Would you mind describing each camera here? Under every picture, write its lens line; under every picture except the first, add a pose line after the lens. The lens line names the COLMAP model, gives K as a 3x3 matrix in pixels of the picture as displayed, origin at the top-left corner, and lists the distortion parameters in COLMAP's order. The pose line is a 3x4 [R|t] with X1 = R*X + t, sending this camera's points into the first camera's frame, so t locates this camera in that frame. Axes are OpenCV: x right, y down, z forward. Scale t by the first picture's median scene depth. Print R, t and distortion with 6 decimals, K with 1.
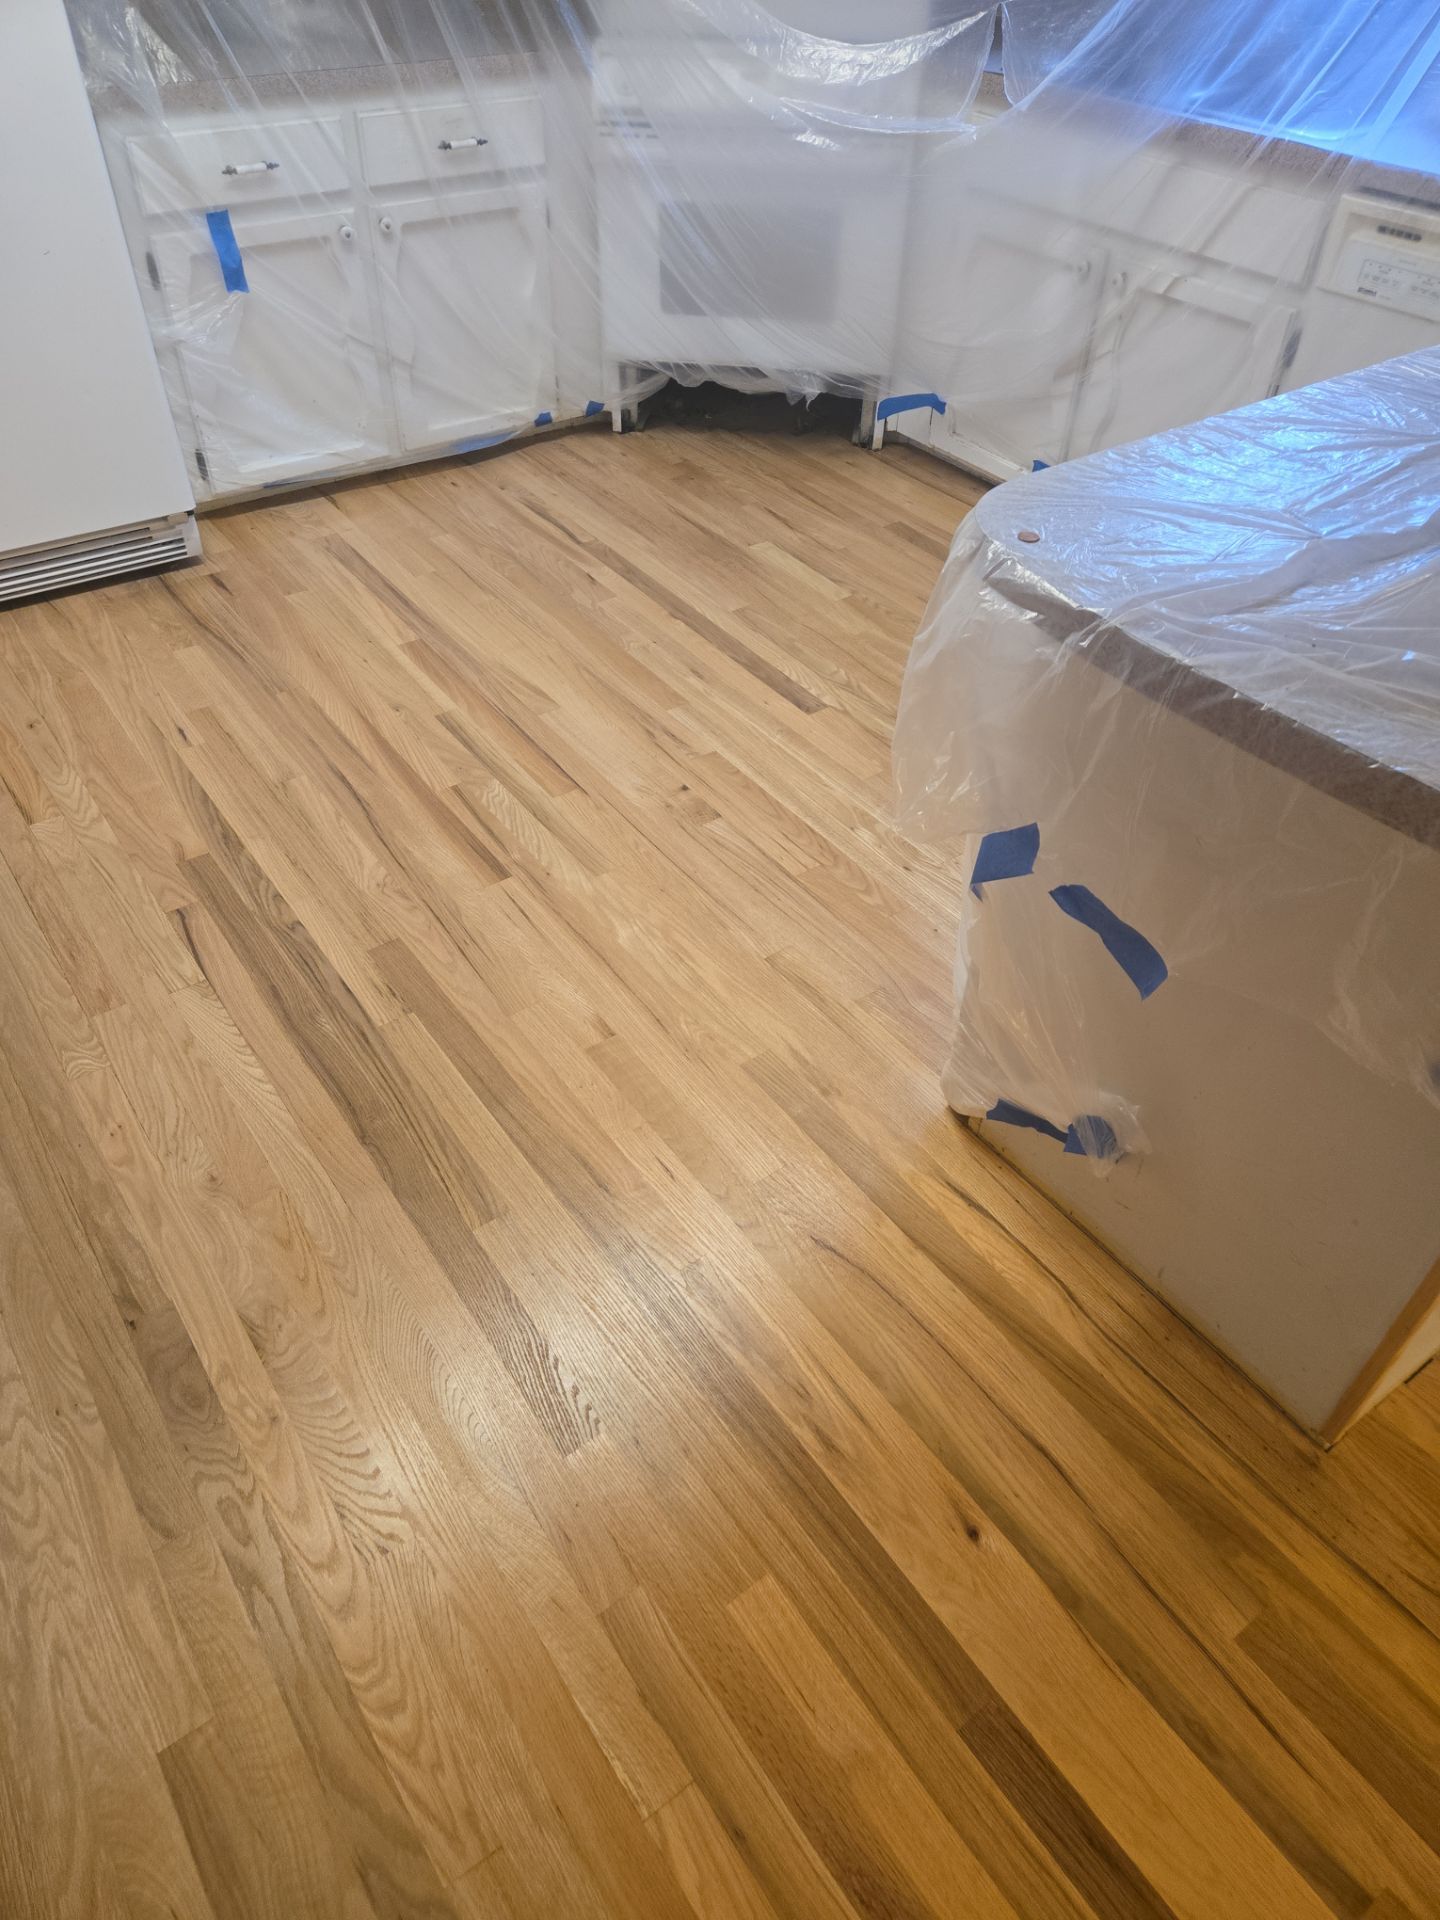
lens RADIAL K [[1269.3, 0, 720.0], [0, 1269.3, 960.0], [0, 0, 1]] dist [0.038401, -0.005109]
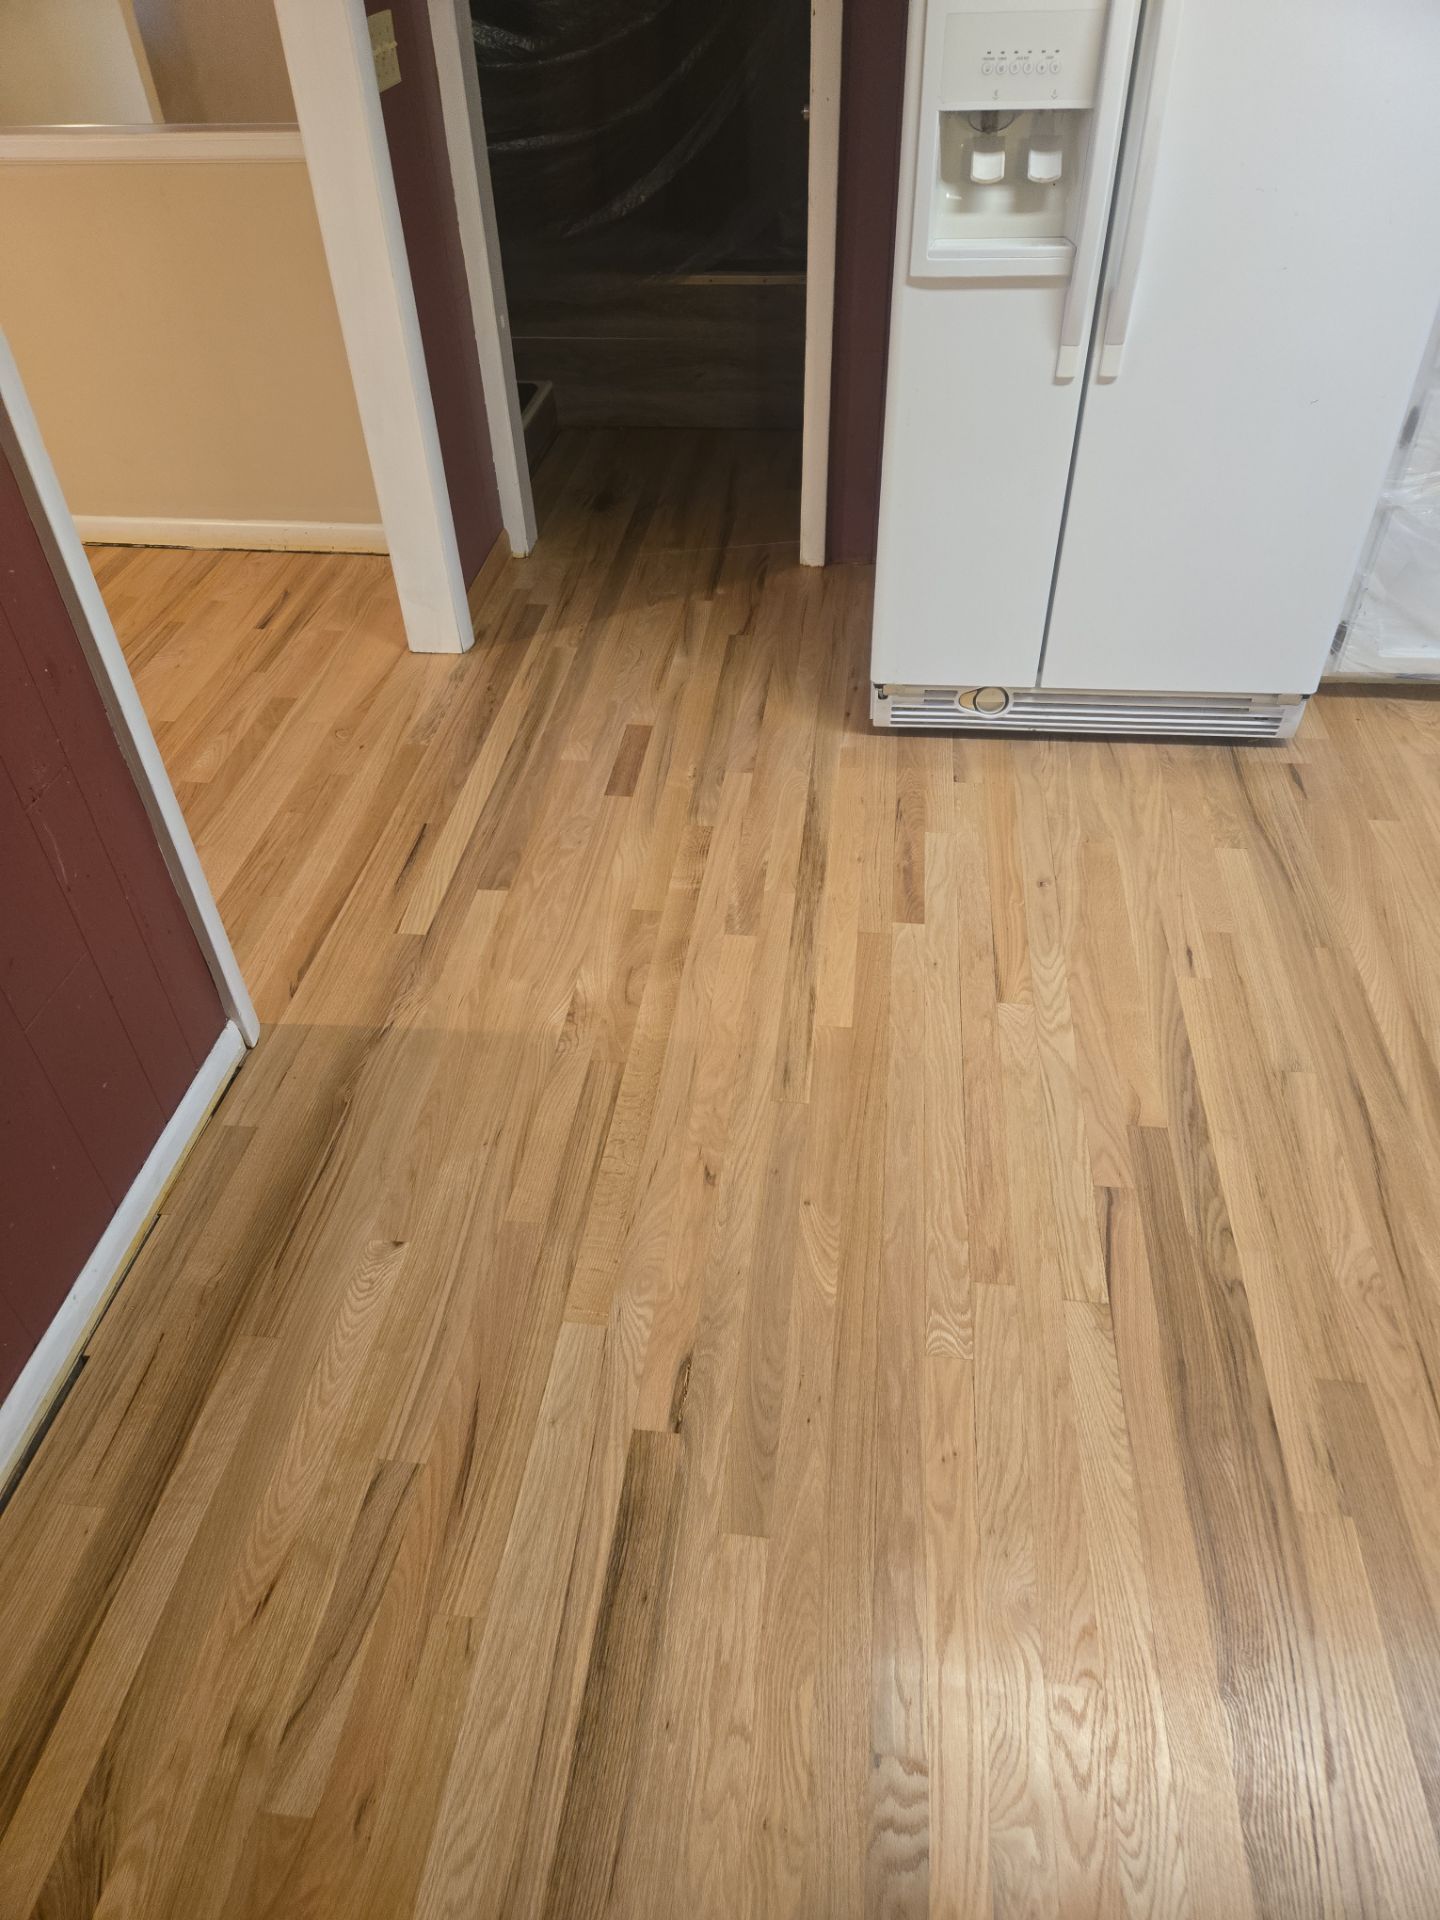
lens RADIAL K [[1269.3, 0, 720.0], [0, 1269.3, 960.0], [0, 0, 1]] dist [0.038401, -0.005109]
pose [[0.732947, 0.409036, -0.543580, -0.192907], [-0.423553, 0.899663, 0.105877, -0.136713], [0.532346, 0.152632, 0.832653, 0.129610]]
